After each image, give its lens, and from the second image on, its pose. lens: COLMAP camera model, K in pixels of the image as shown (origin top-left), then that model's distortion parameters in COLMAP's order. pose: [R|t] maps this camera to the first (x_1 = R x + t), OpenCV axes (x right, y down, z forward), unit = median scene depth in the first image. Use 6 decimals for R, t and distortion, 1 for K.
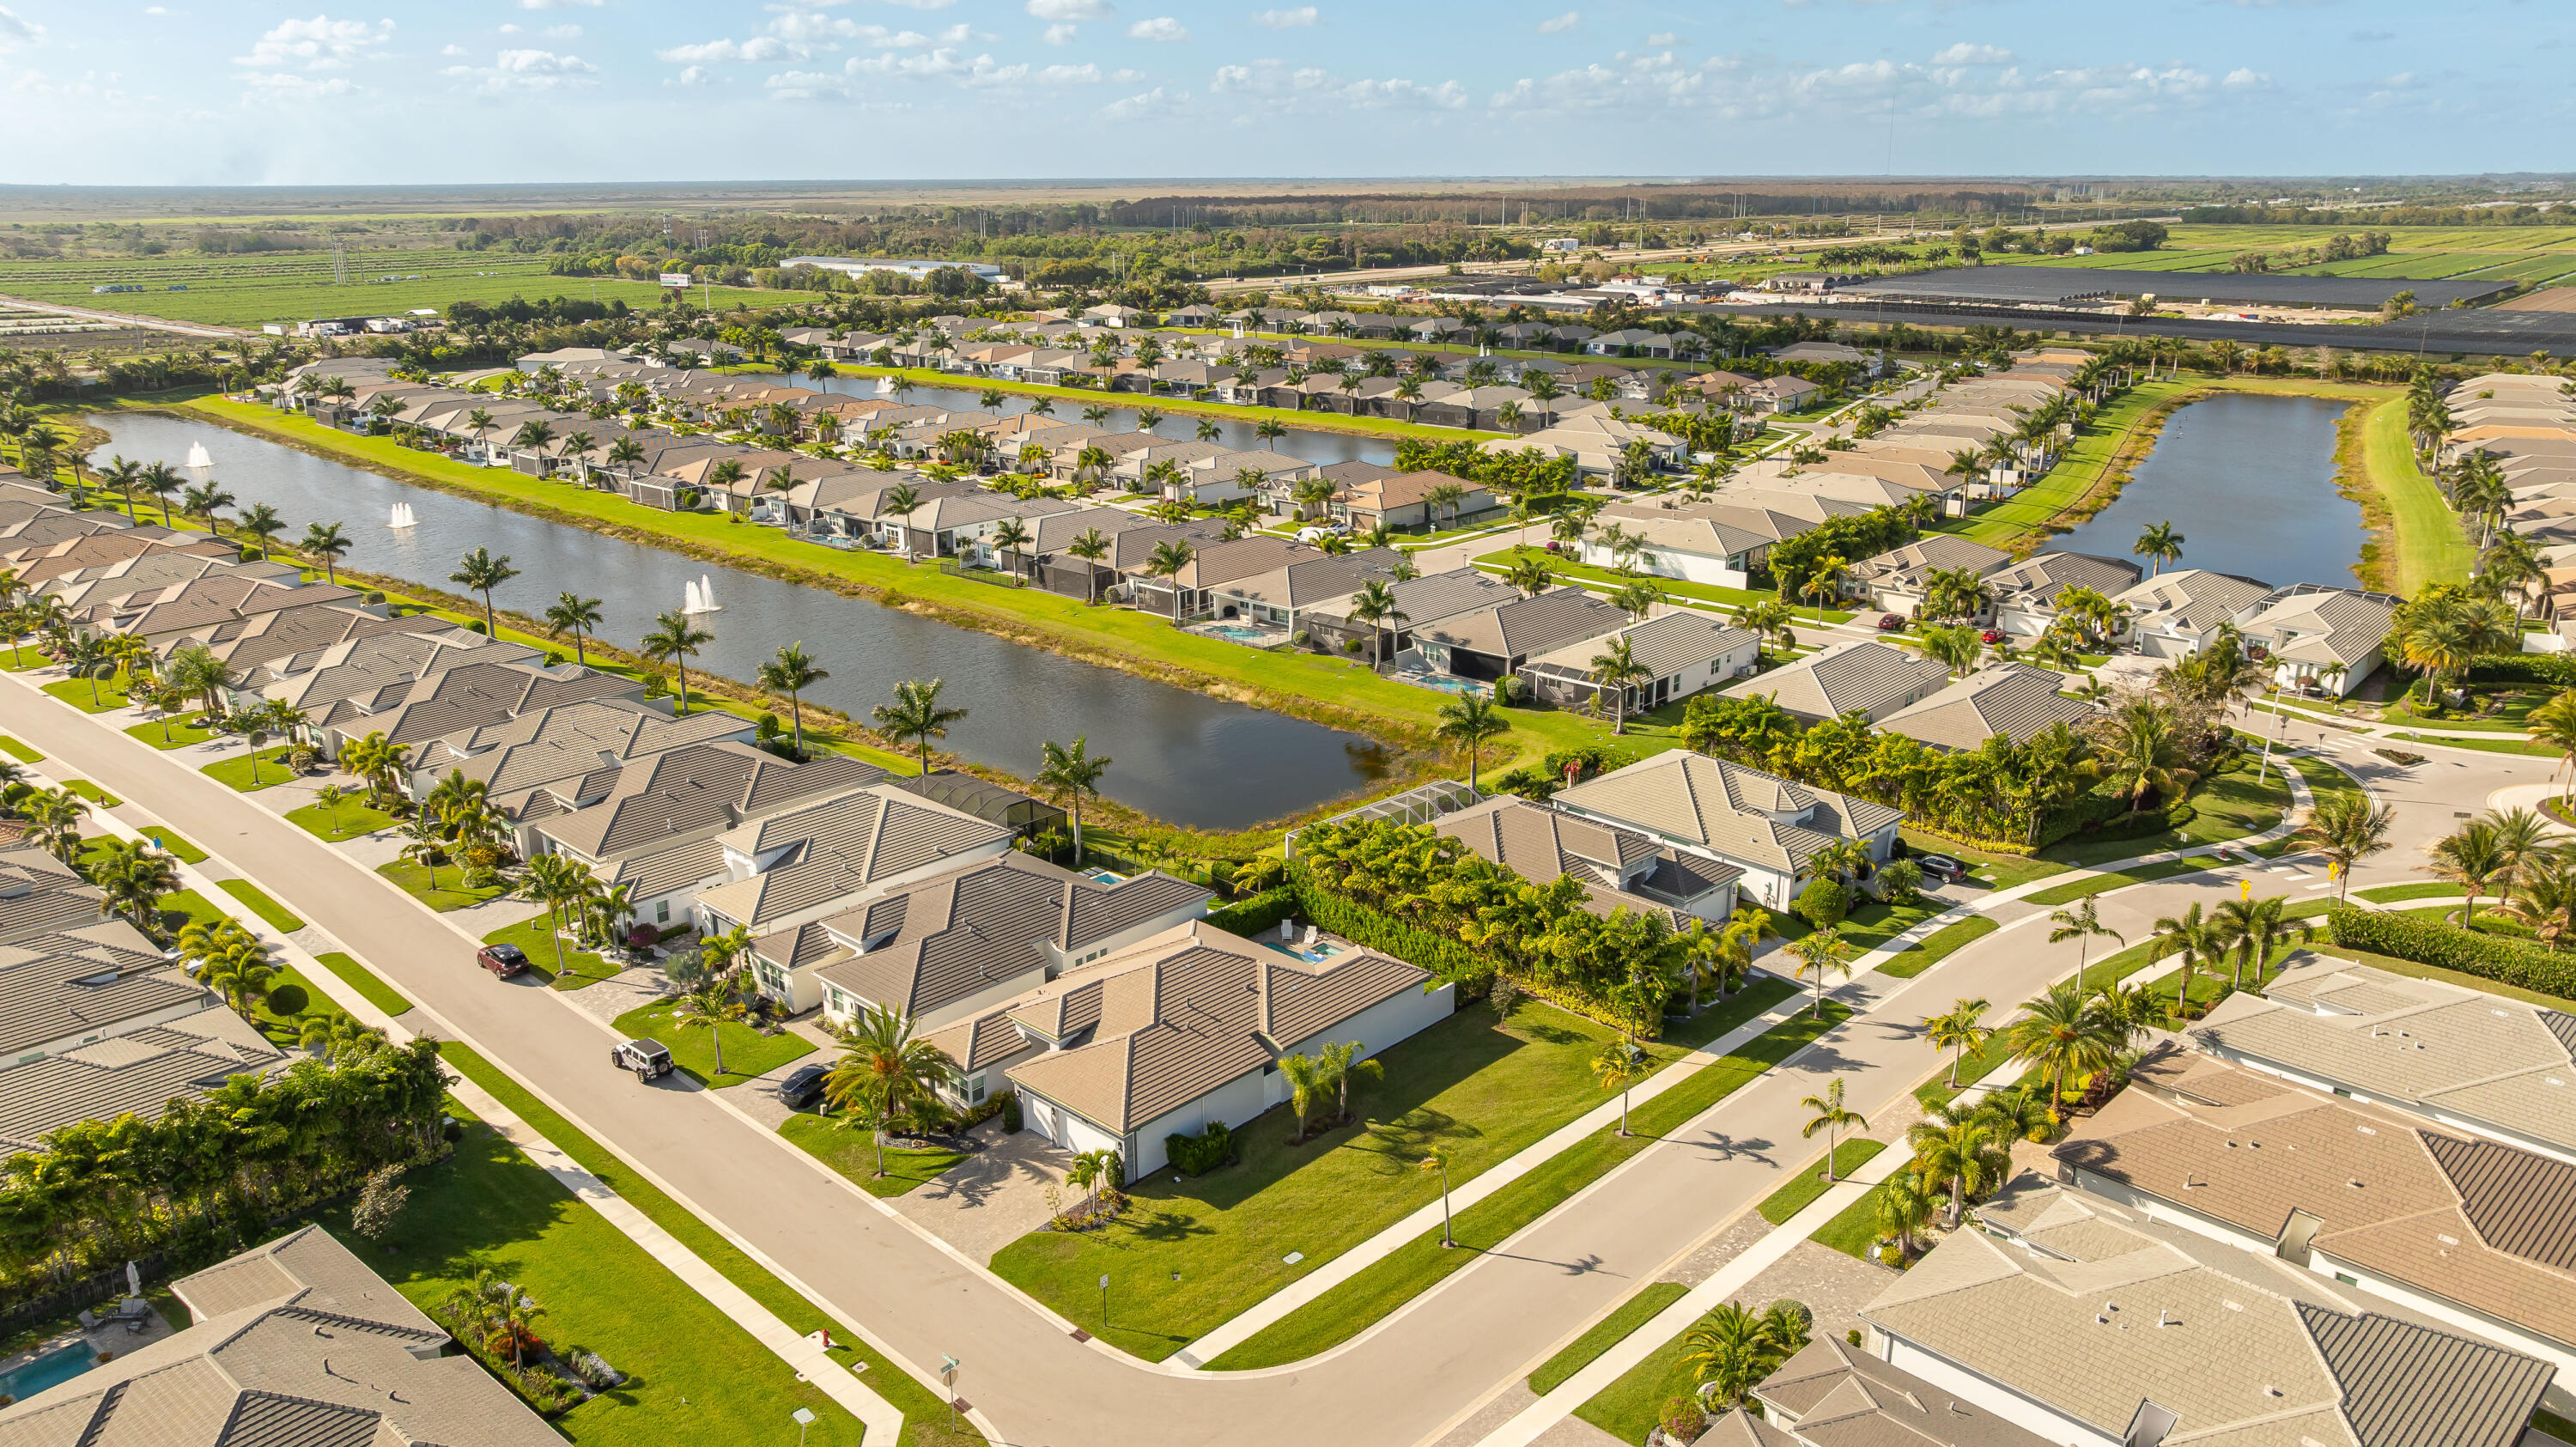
lens RADIAL K [[1808.2, 0, 1288.0], [0, 1808.2, 723.5], [0, 0, 1]] dist [-0.018146, -0.000794]
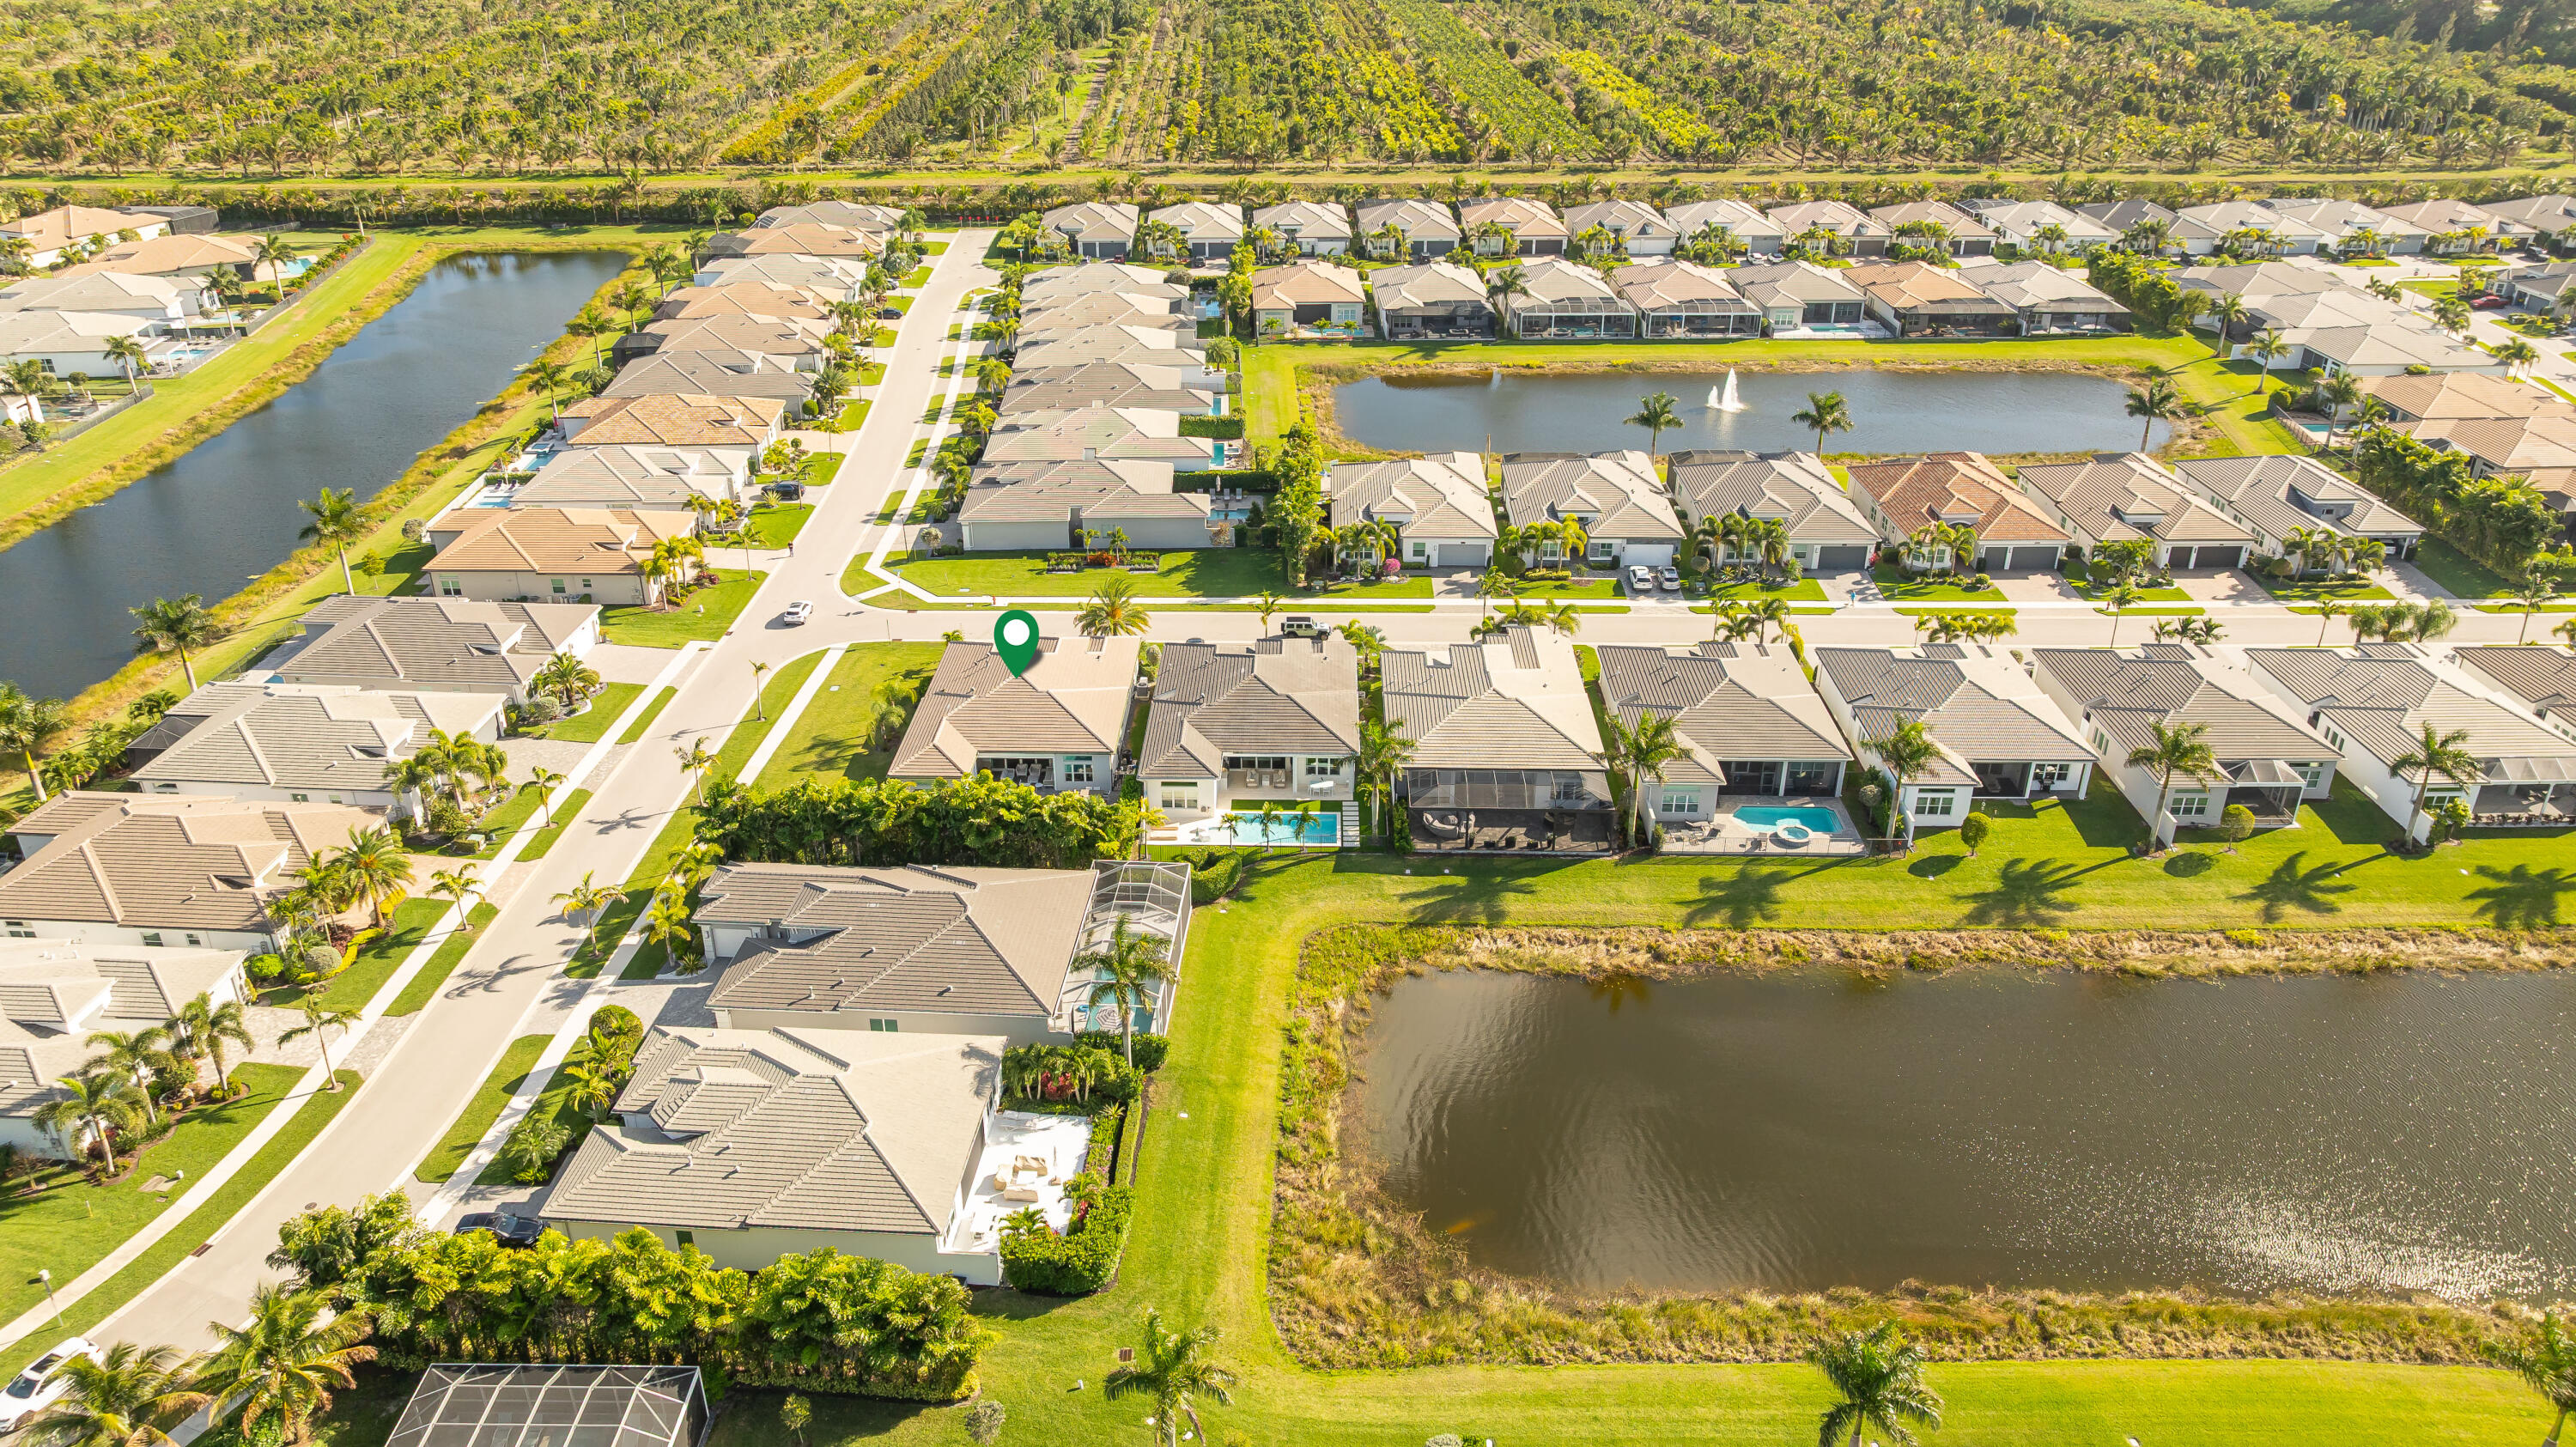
lens RADIAL K [[1809.0, 0, 1288.0], [0, 1809.0, 723.5], [0, 0, 1]] dist [-0.035674, 0.037000]
pose [[-0.740635, 0.301918, -0.600254, 0.579360], [-0.197234, 0.756311, 0.623773, -0.679083], [0.642307, 0.580378, -0.500602, 1.690879]]
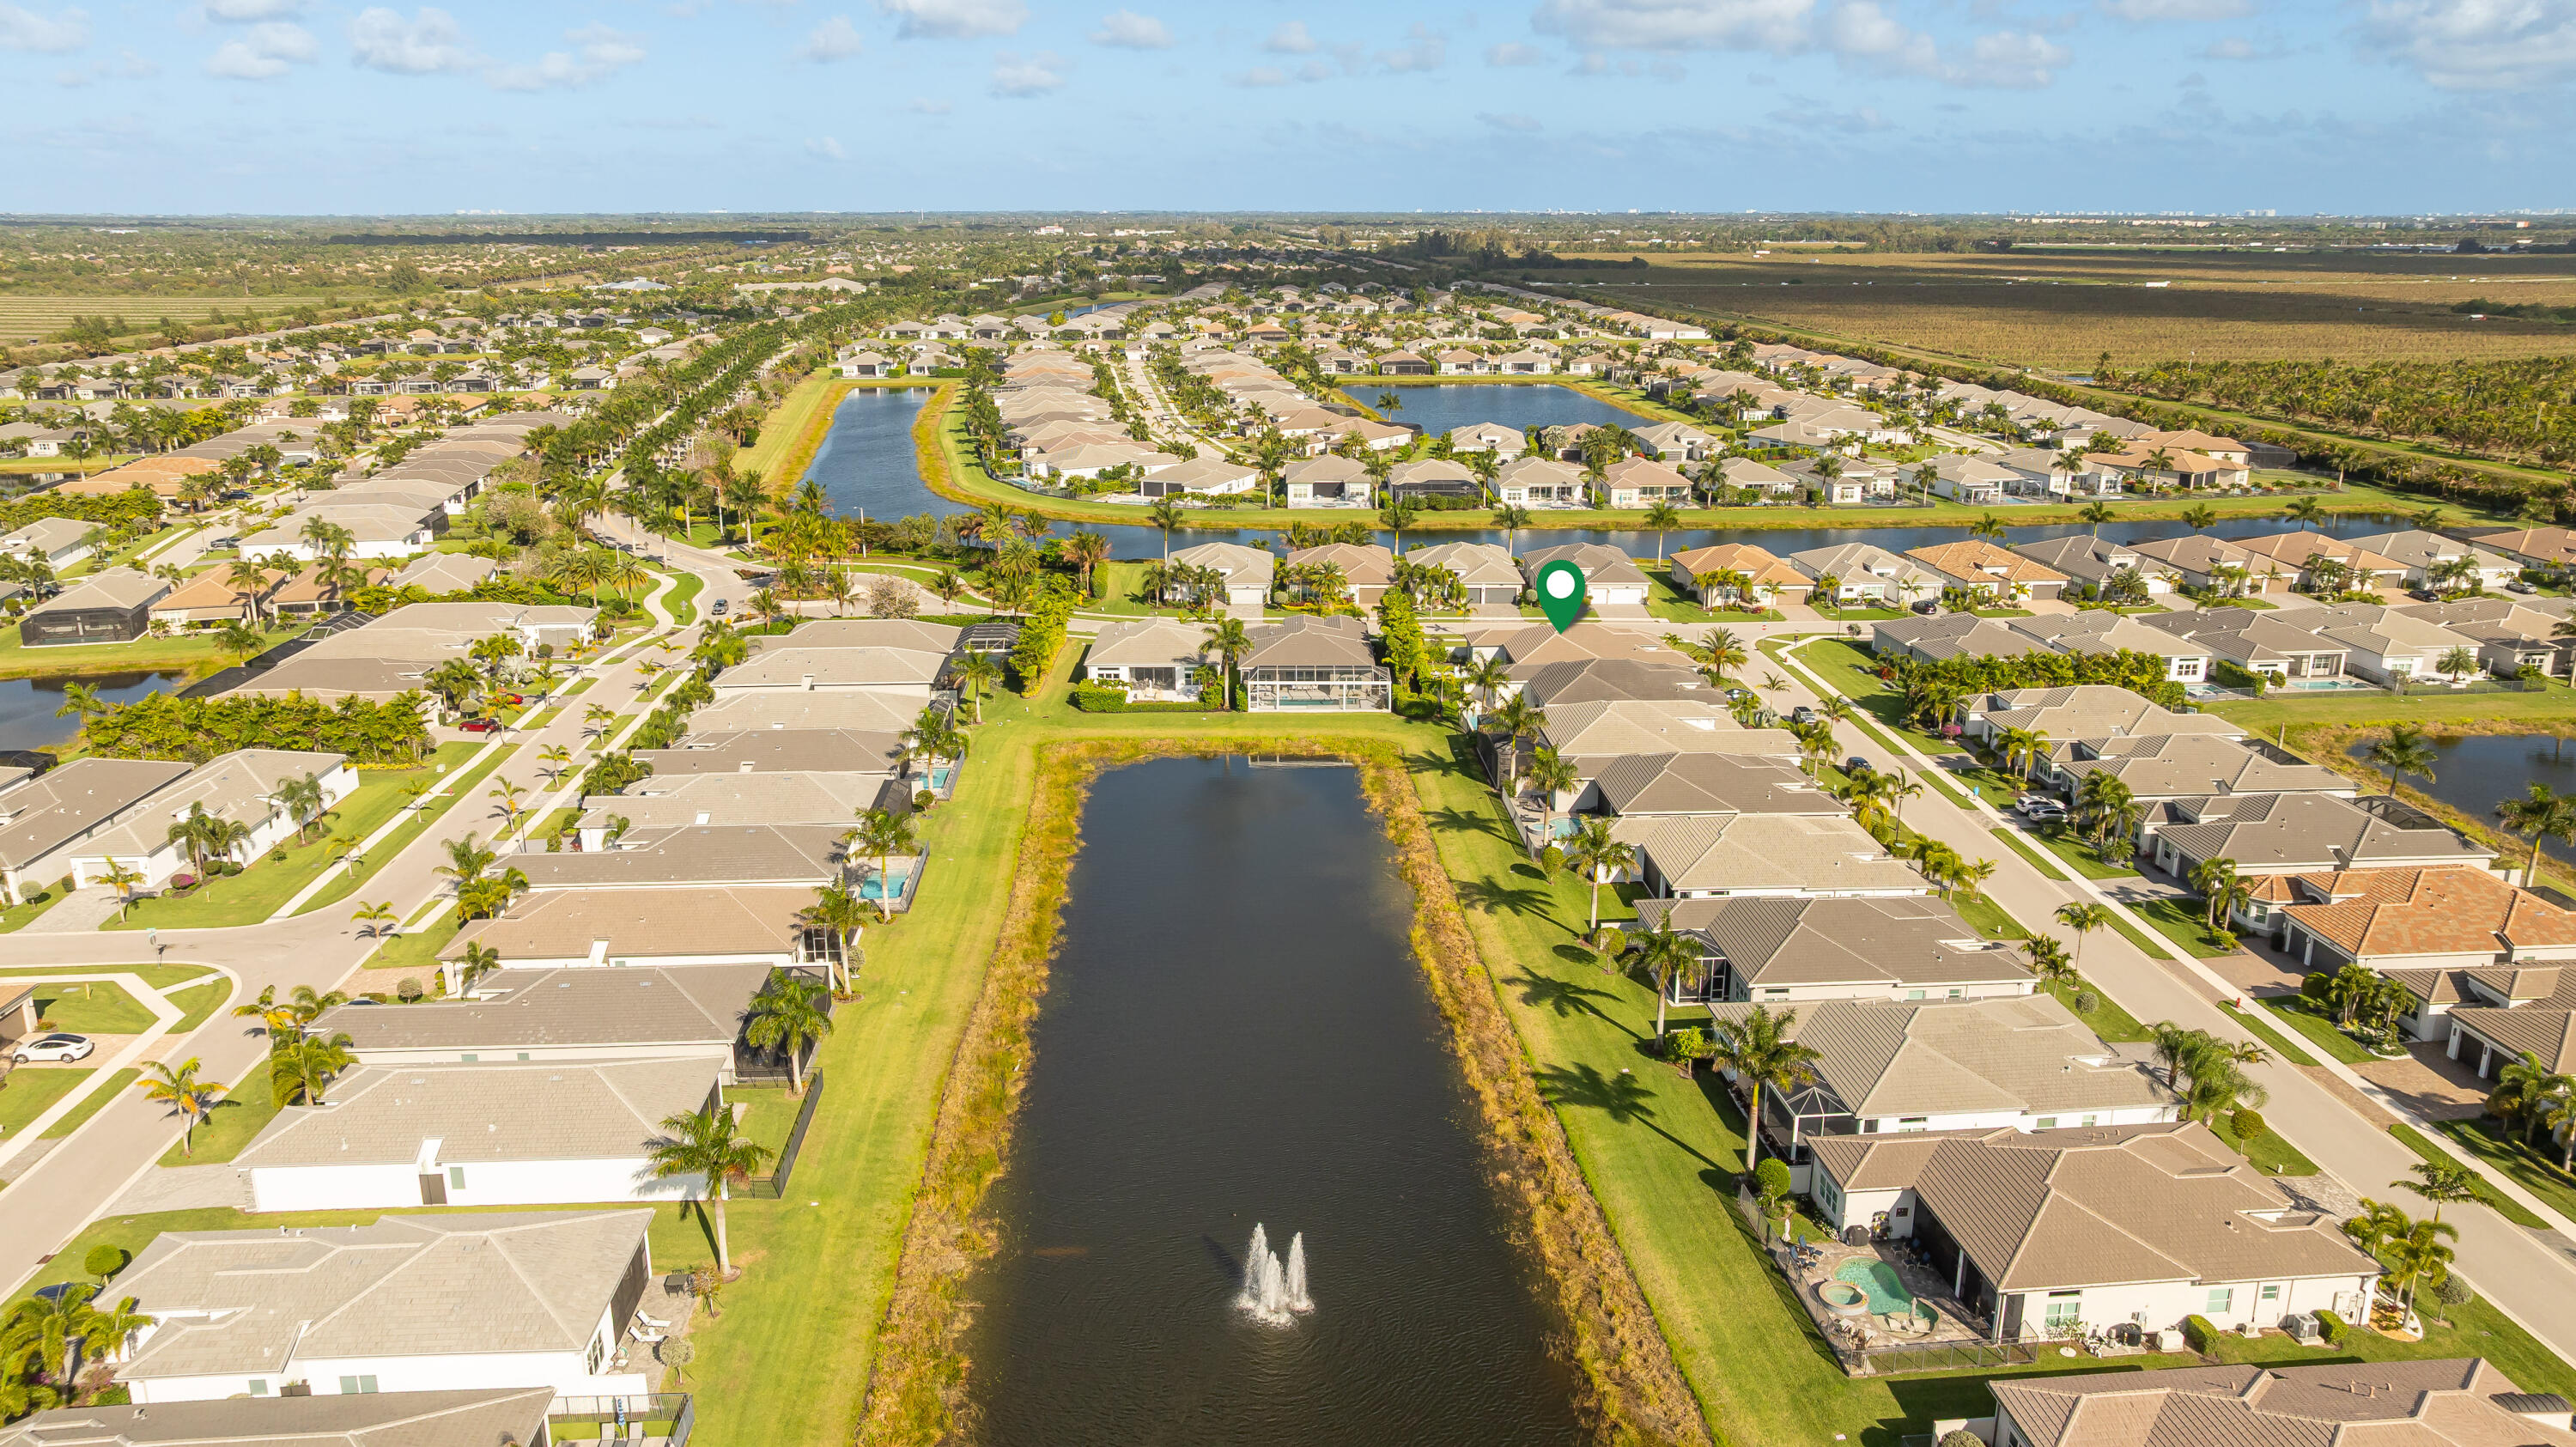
lens RADIAL K [[1809.0, 0, 1288.0], [0, 1809.0, 723.5], [0, 0, 1]] dist [-0.035674, 0.037000]
pose [[-0.716776, -0.190691, 0.670723, -1.177361], [0.204183, 0.862323, 0.463367, -0.771994], [-0.666739, 0.469081, -0.579157, 2.324949]]
